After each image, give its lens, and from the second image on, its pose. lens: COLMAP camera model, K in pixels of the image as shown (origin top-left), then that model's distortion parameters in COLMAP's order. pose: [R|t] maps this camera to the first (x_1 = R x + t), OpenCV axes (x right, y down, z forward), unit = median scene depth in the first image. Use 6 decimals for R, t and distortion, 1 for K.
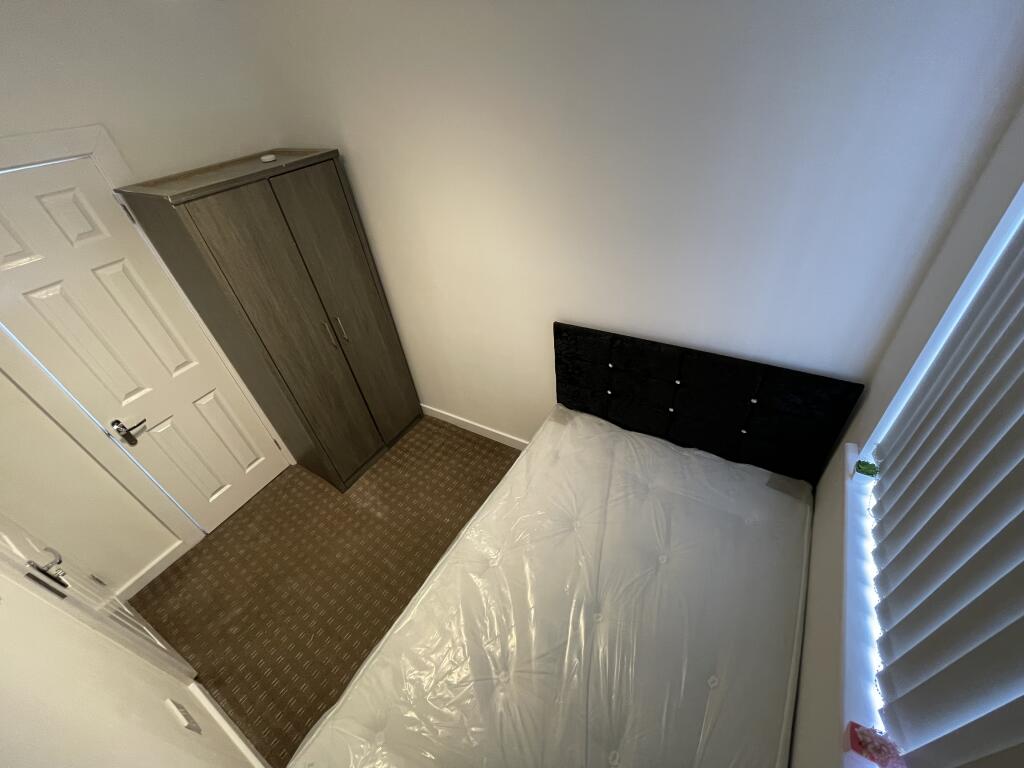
lens RADIAL K [[414.5, 0, 512.0], [0, 414.5, 384.0], [0, 0, 1]] dist [-0.004790, -0.000640]
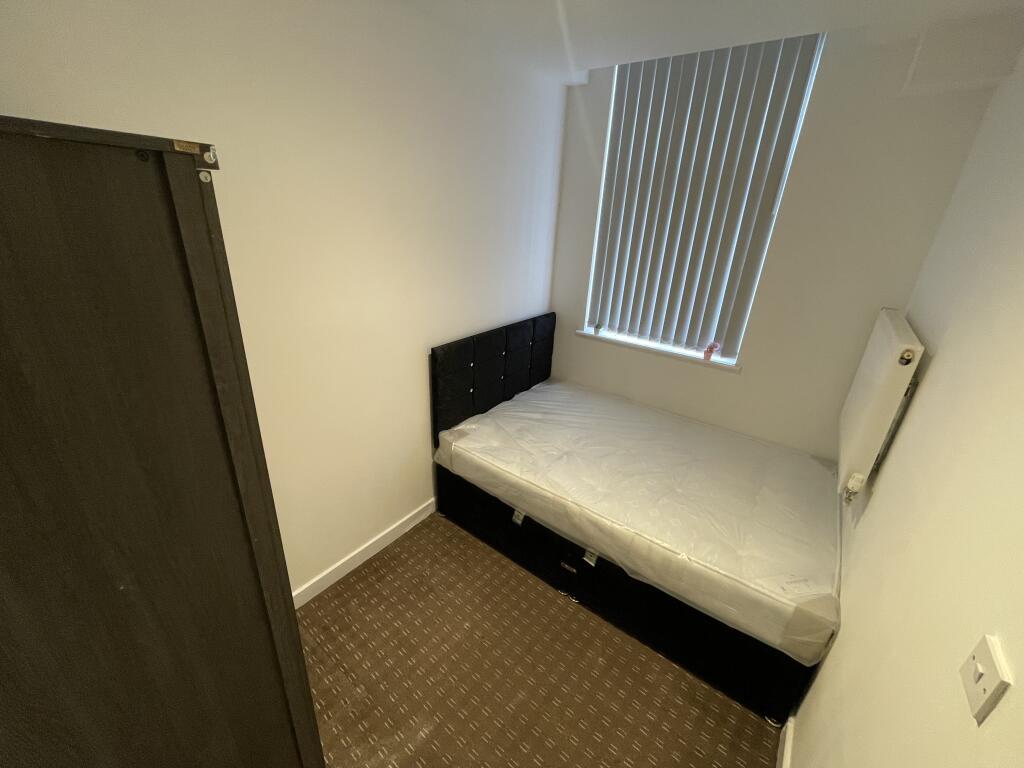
lens RADIAL K [[414.5, 0, 512.0], [0, 414.5, 384.0], [0, 0, 1]] dist [-0.004790, -0.000640]
pose [[0.077722, -0.278204, 0.957372, -0.765628], [0.575942, 0.796362, 0.184659, -0.123355], [-0.813787, 0.537039, 0.222124, 0.517350]]
